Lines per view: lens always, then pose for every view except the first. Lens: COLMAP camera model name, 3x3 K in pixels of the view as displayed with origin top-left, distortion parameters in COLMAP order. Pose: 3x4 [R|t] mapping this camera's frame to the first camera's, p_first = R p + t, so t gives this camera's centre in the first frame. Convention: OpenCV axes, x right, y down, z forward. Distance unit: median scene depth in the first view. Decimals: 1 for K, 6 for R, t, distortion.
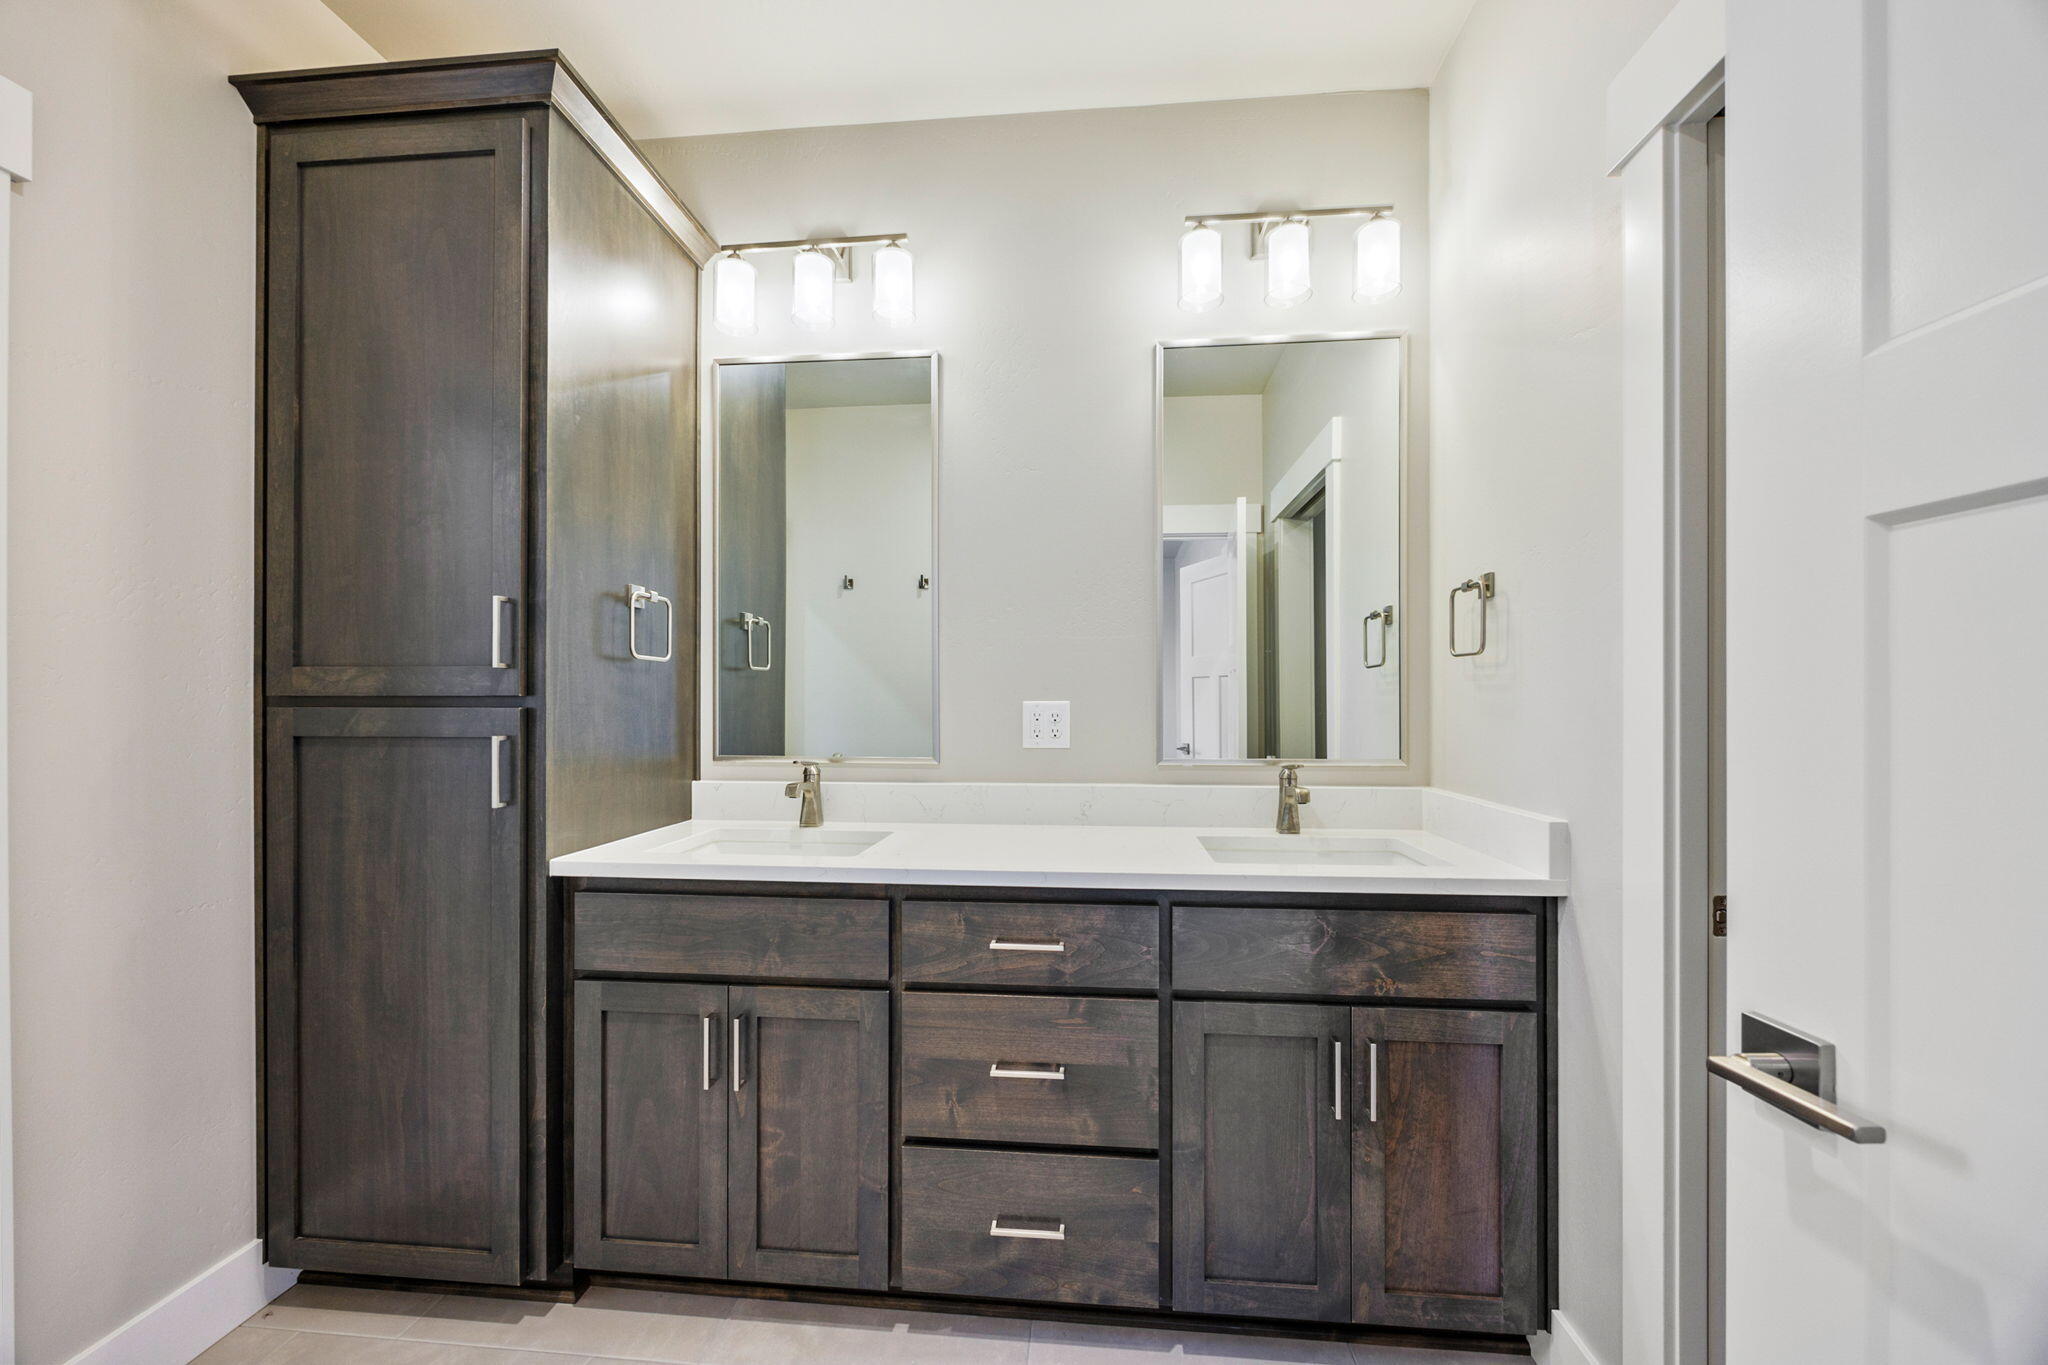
lens RADIAL K [[790.8, 0, 1030.4], [0, 790.8, 700.1], [0, 0, 1]] dist [-0.003299, 0.000161]
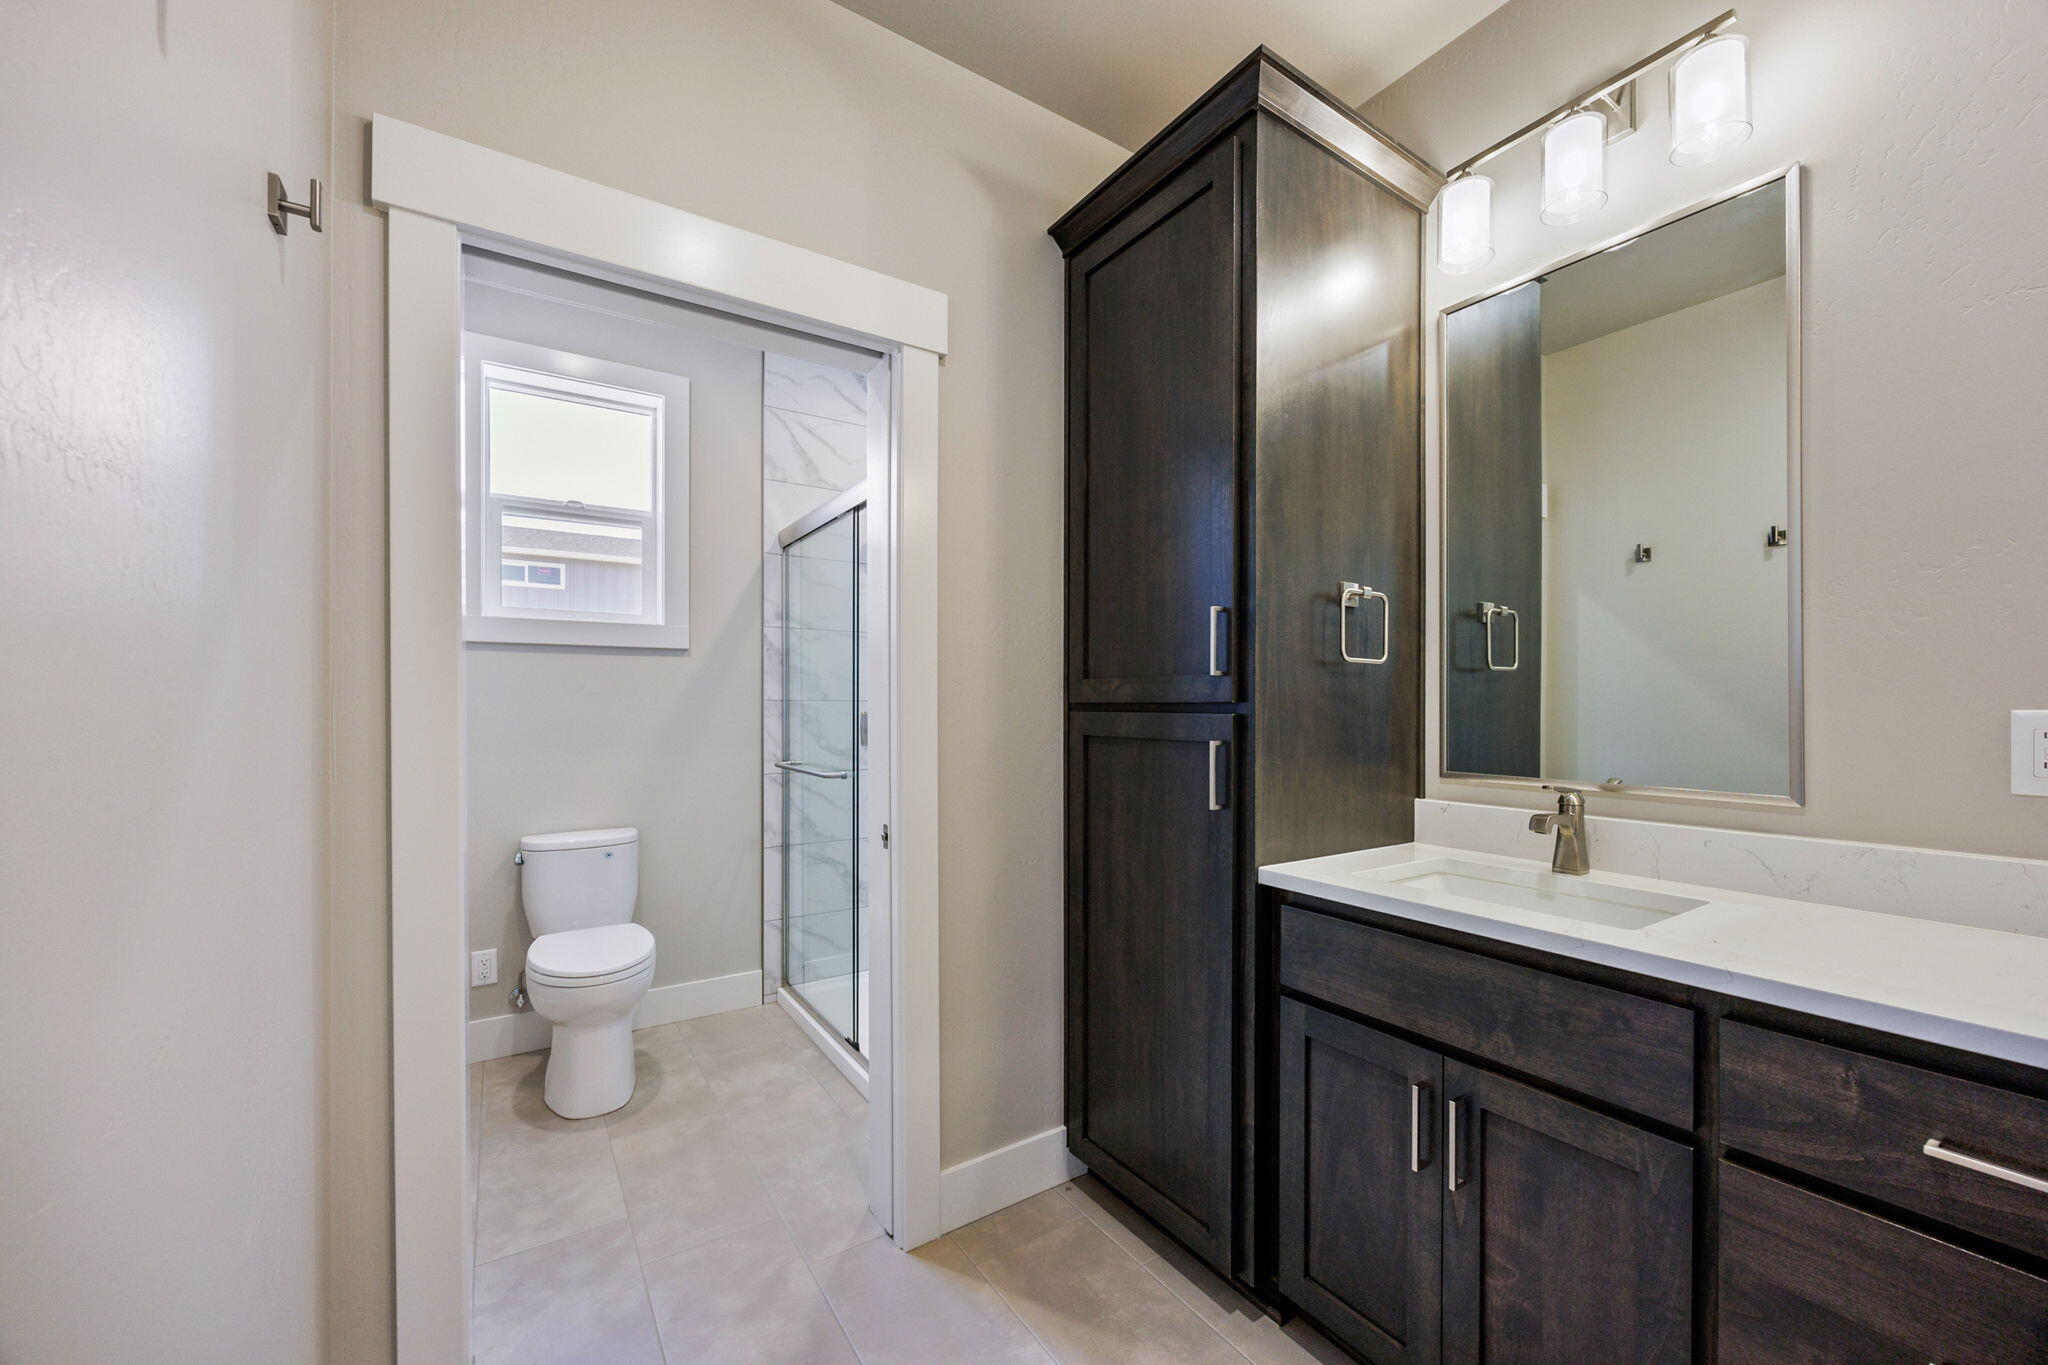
lens RADIAL K [[790.8, 0, 1029.2], [0, 790.8, 704.0], [0, 0, 1]] dist [-0.003299, 0.000161]
pose [[0.623184, -0.000295, -0.782075, -0.009698], [-0.002308, 0.999995, -0.002216, -0.000212], [0.782072, 0.003186, 0.623180, 0.151794]]
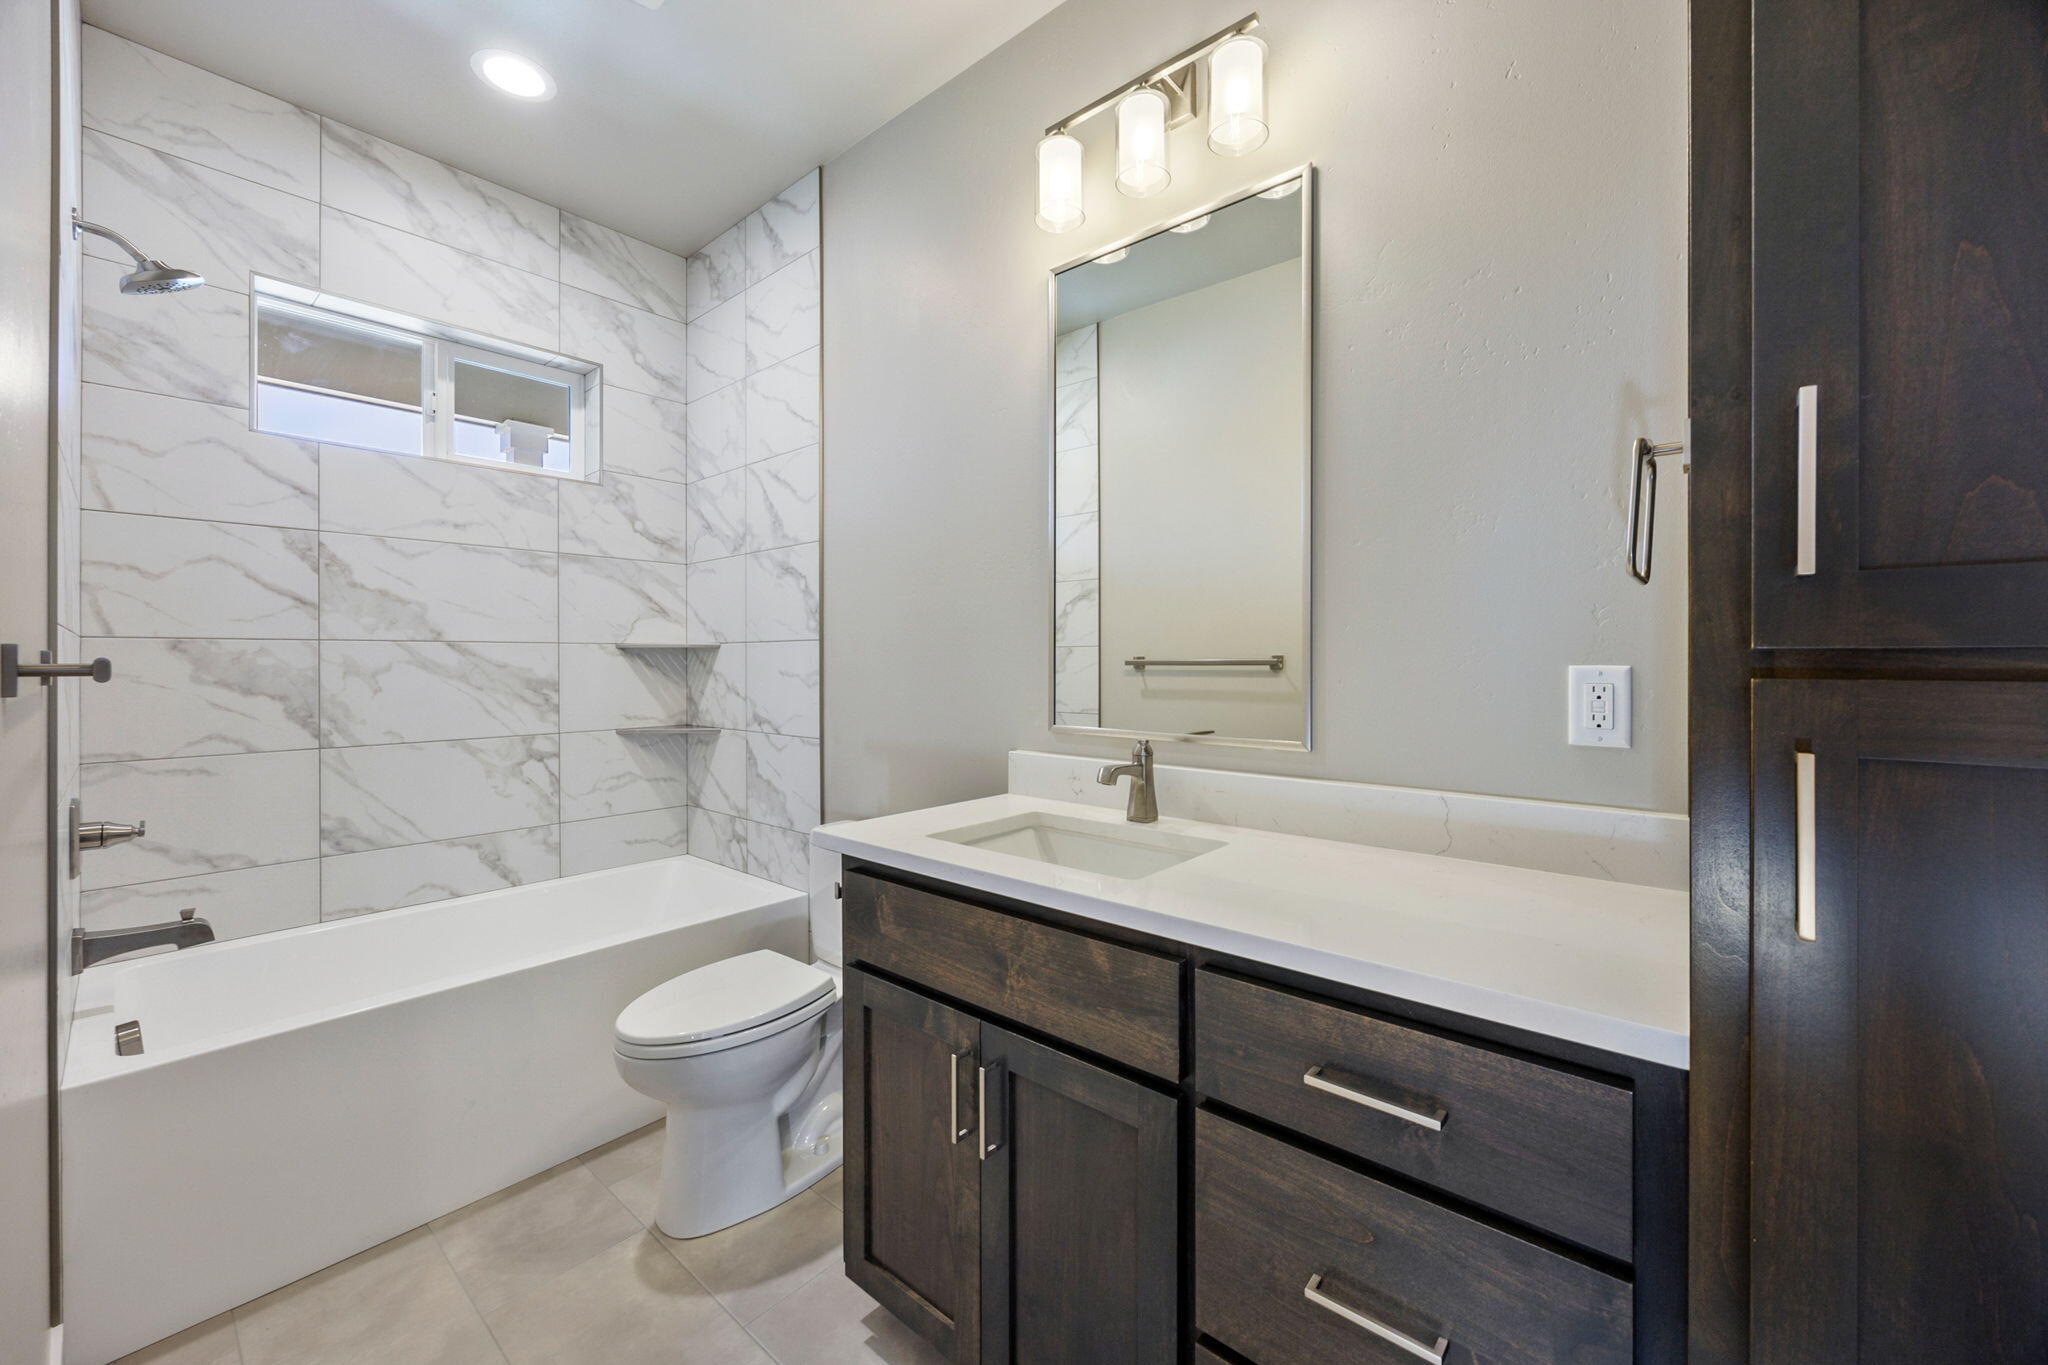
lens RADIAL K [[789.6, 0, 1014.4], [0, 789.6, 658.2], [0, 0, 1]] dist [-0.010351, -0.000031]
pose [[0.811769, 0.004371, -0.583962, 0.102361], [-0.005811, 0.999983, -0.000593, -0.002890], [0.583950, 0.003874, 0.811780, 0.367566]]
